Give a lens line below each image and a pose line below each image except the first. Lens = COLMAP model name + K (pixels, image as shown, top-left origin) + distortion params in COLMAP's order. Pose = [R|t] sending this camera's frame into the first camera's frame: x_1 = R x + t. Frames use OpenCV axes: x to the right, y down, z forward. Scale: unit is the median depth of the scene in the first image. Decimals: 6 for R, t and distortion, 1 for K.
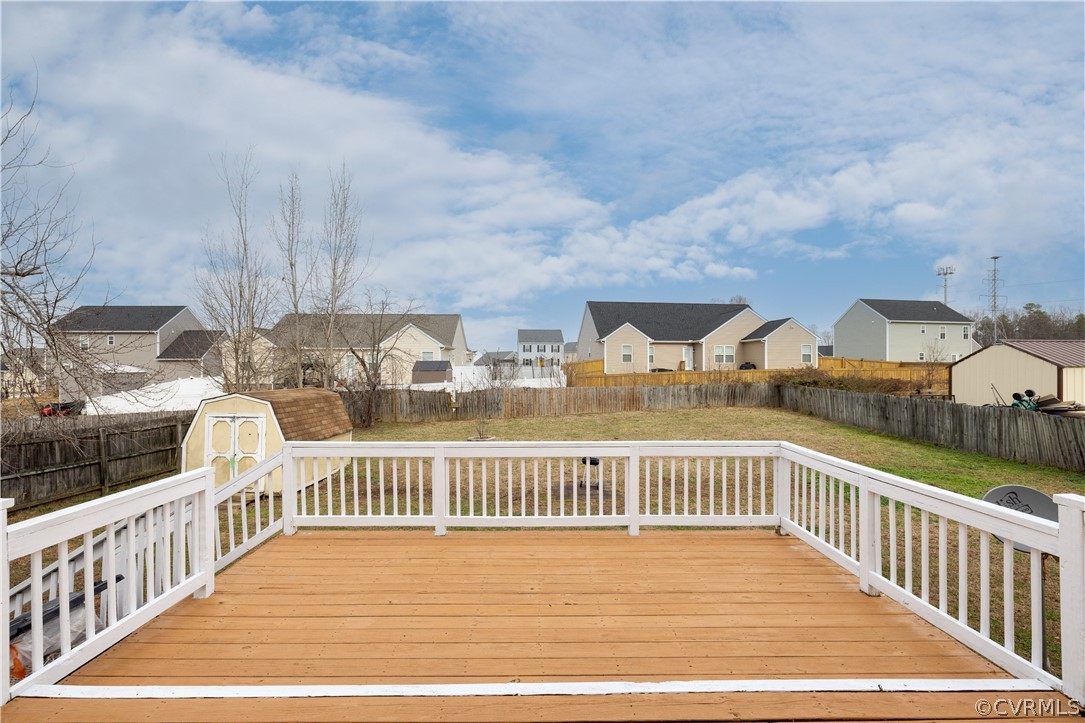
lens RADIAL K [[464.0, 0, 535.8], [0, 464.0, 362.7], [0, 0, 1]] dist [0.000765, -0.000012]
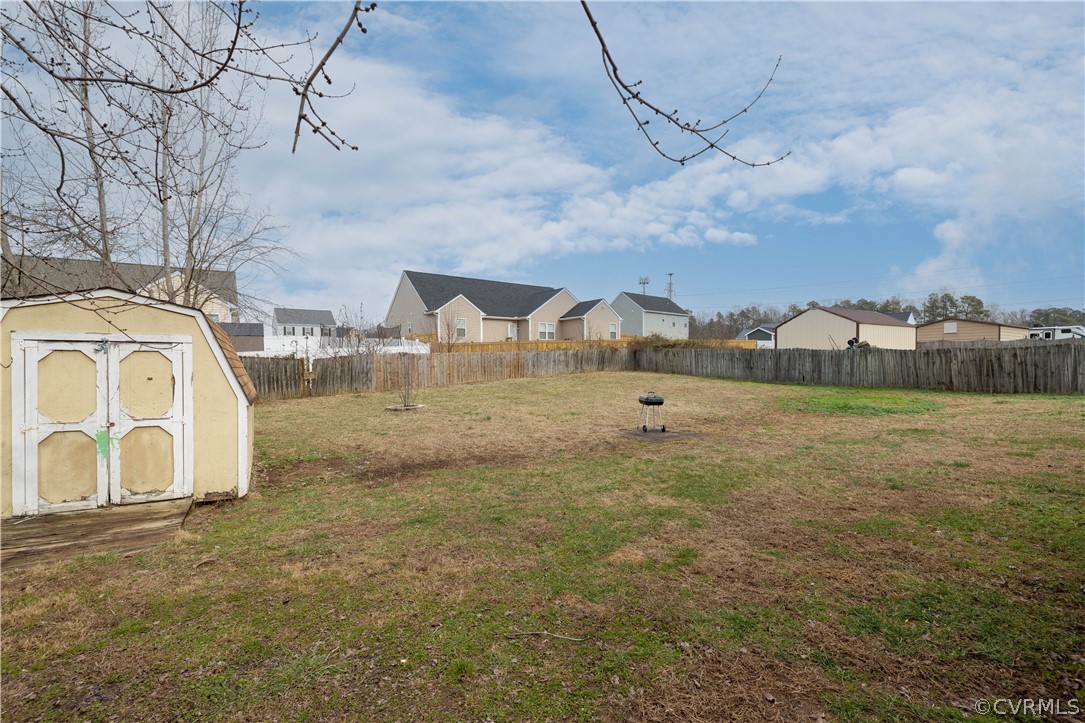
lens RADIAL K [[464.0, 0, 545.1], [0, 464.0, 359.1], [0, 0, 1]] dist [0.000765, -0.000012]
pose [[0.852225, -0.007719, 0.523118, -0.239926], [0.004433, 0.999962, 0.007533, 0.061101], [-0.523157, -0.004101, 0.852227, 0.180760]]
